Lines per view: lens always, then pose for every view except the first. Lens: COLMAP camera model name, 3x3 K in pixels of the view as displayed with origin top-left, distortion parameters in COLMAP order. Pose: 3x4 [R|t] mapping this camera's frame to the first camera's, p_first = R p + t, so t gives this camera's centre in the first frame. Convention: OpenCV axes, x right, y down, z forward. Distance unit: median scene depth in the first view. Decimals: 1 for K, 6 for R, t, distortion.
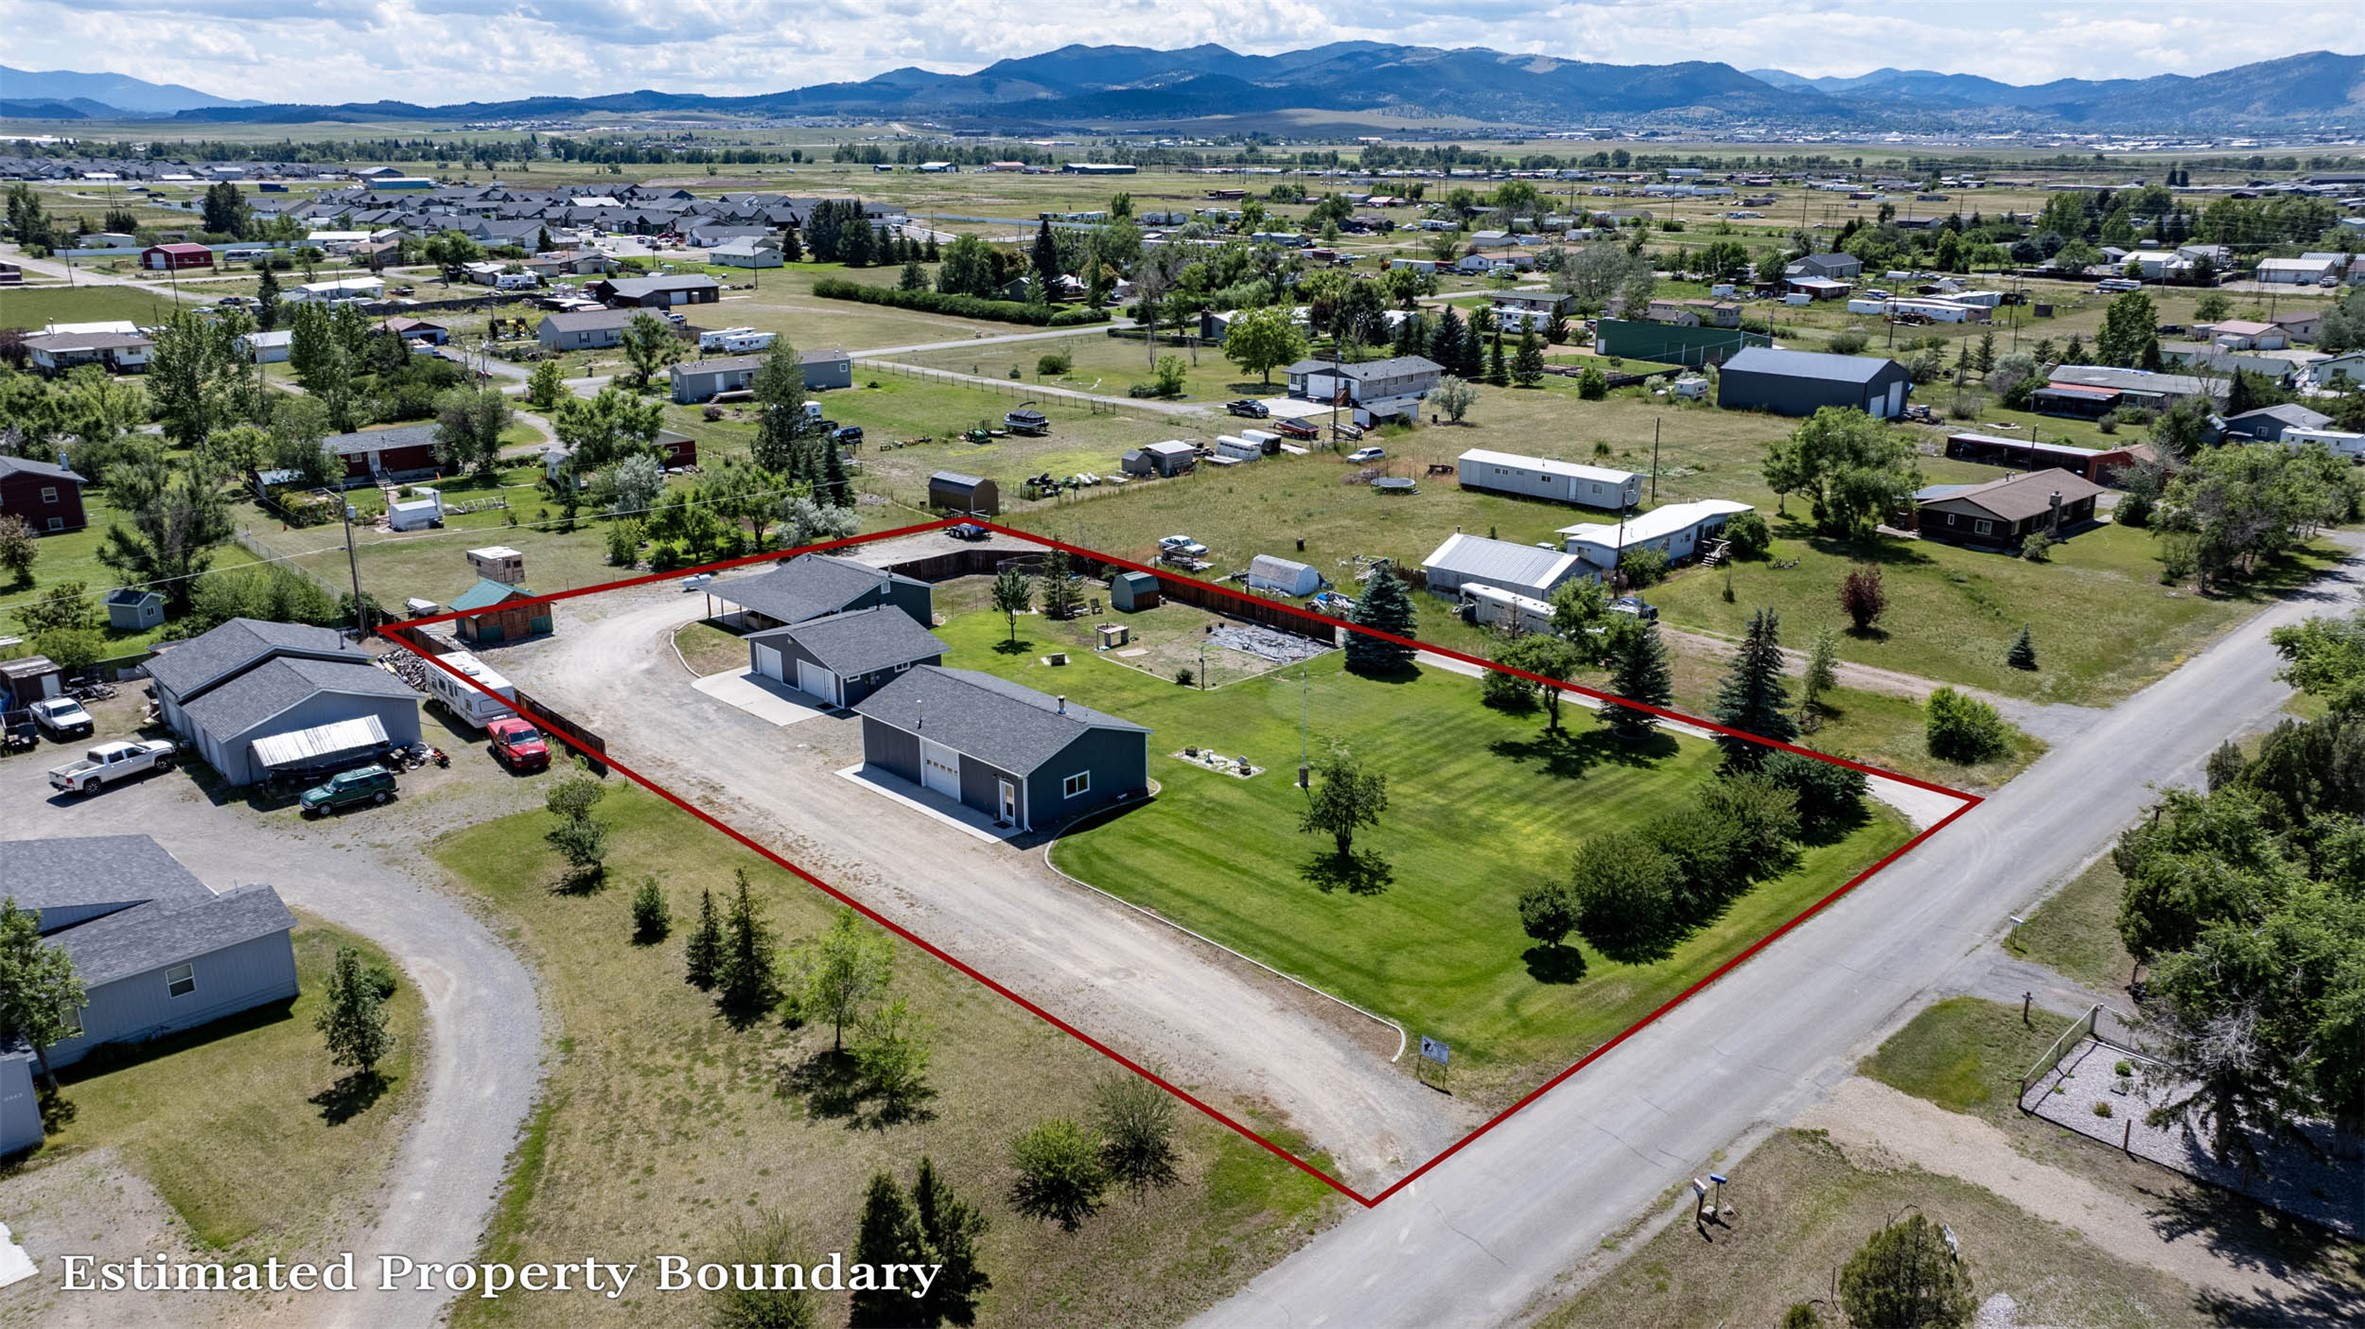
lens RADIAL K [[1661.1, 0, 1188.0], [0, 1661.1, 656.8], [0, 0, 1]] dist [-0.037868, 0.046448]
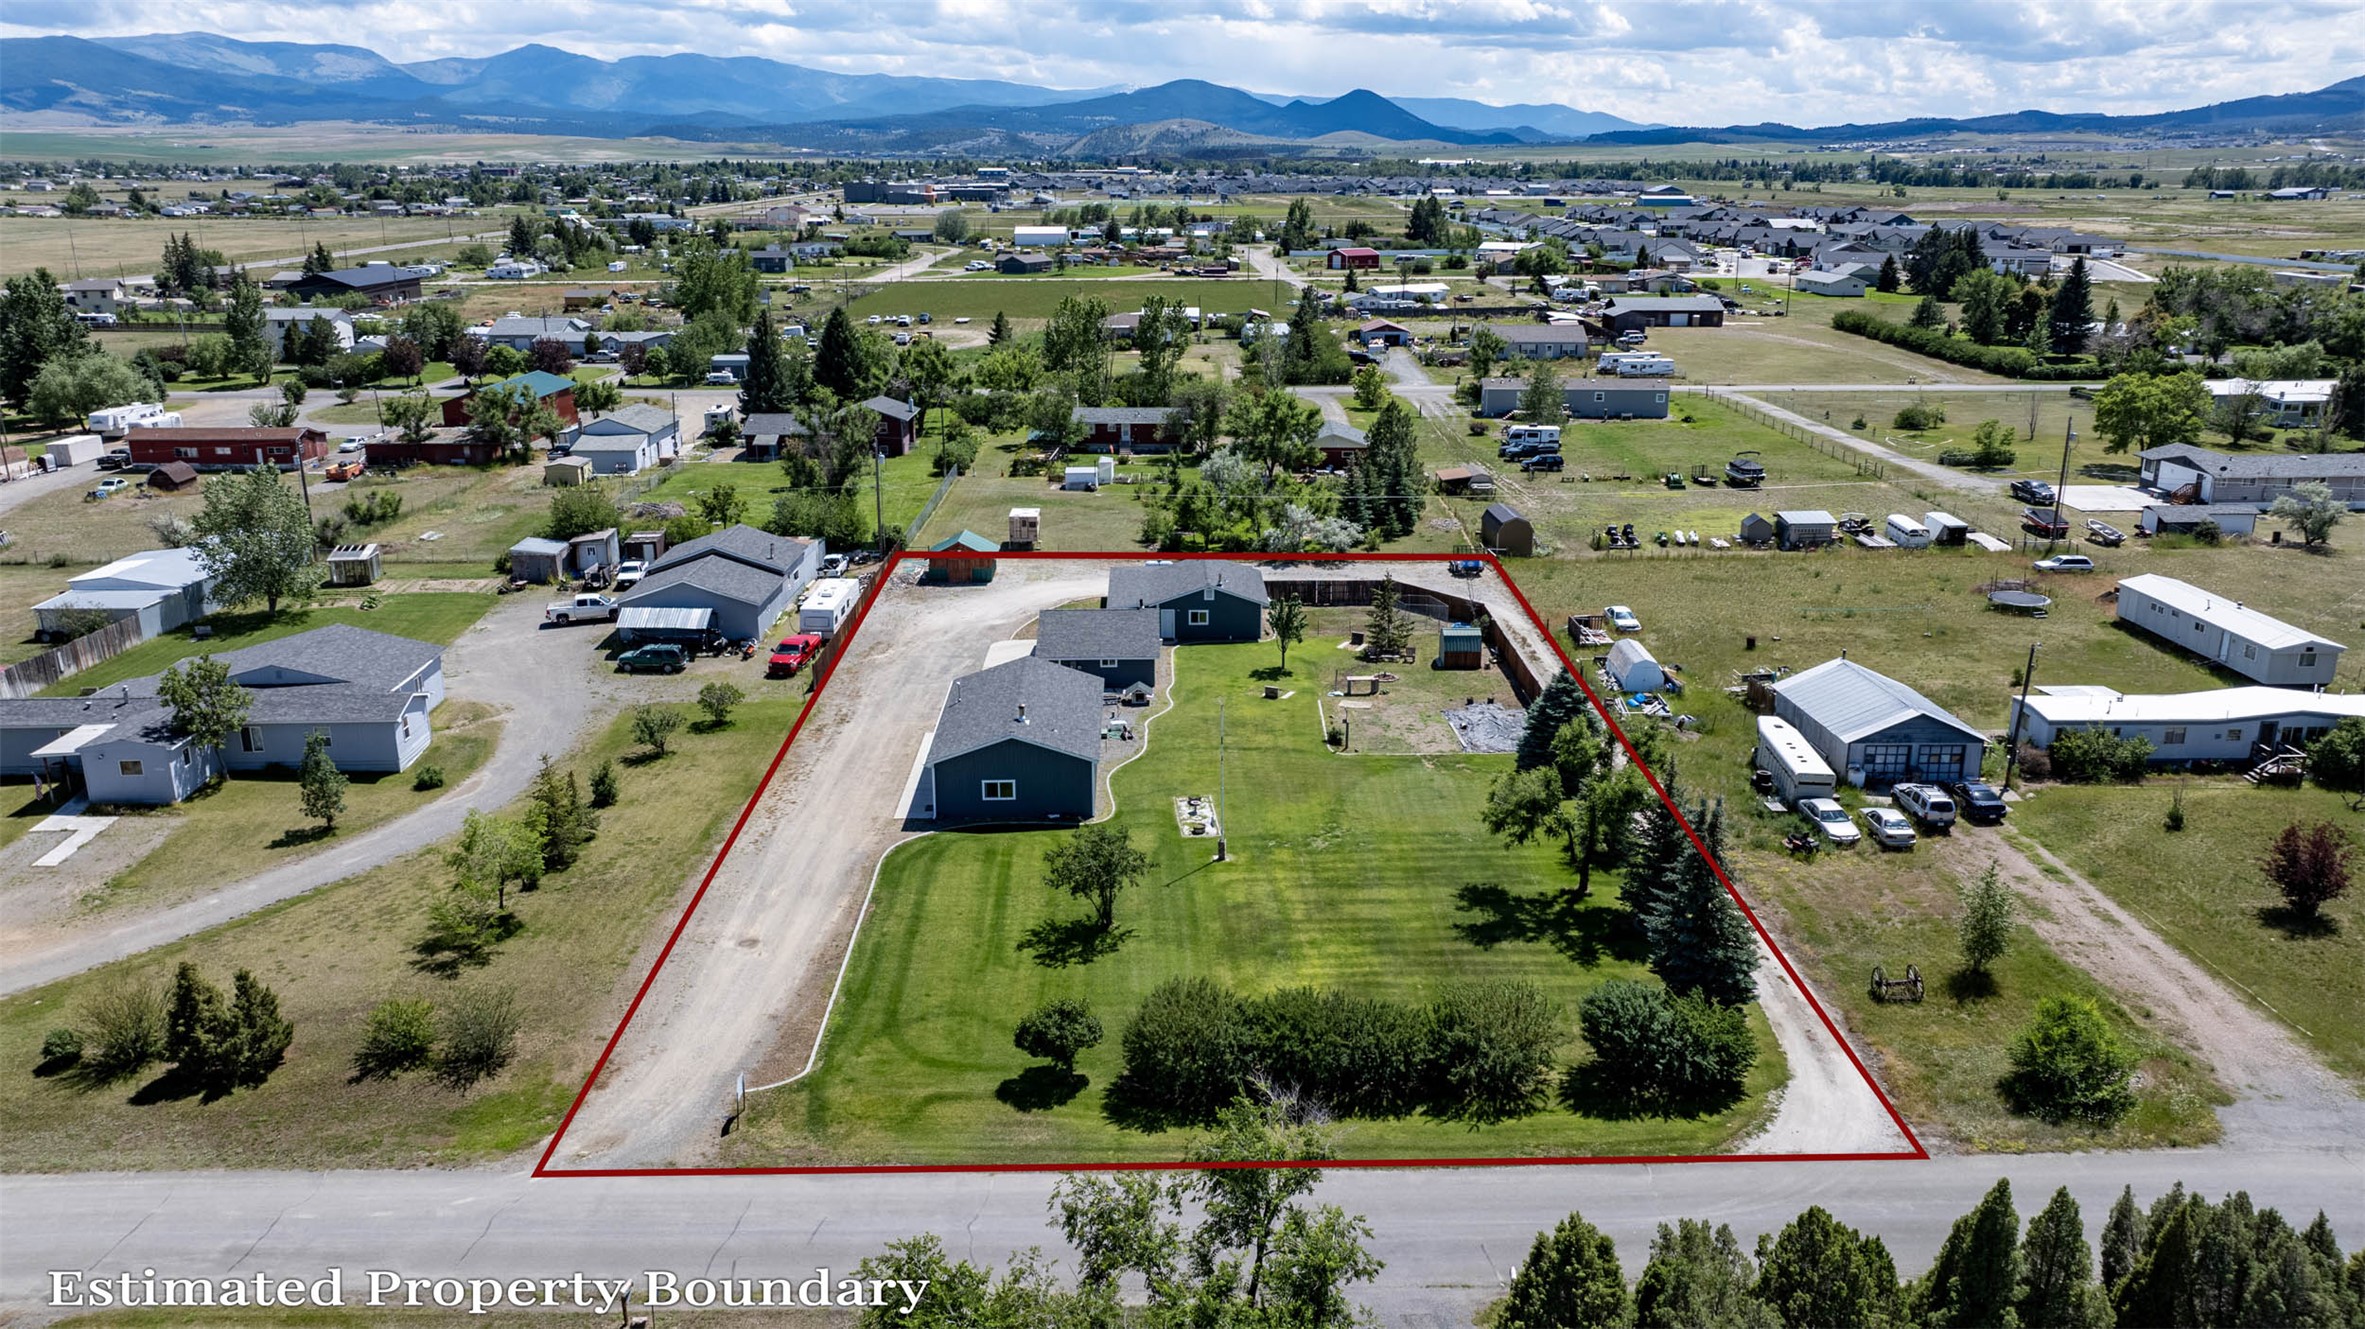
lens RADIAL K [[1661.1, 0, 1196.3], [0, 1661.1, 661.2], [0, 0, 1]] dist [-0.037868, 0.046448]
pose [[0.725078, 0.196673, -0.659986, 0.328195], [-0.202903, 0.976823, 0.068175, -0.045798], [0.658098, 0.084481, 0.748178, 0.148038]]
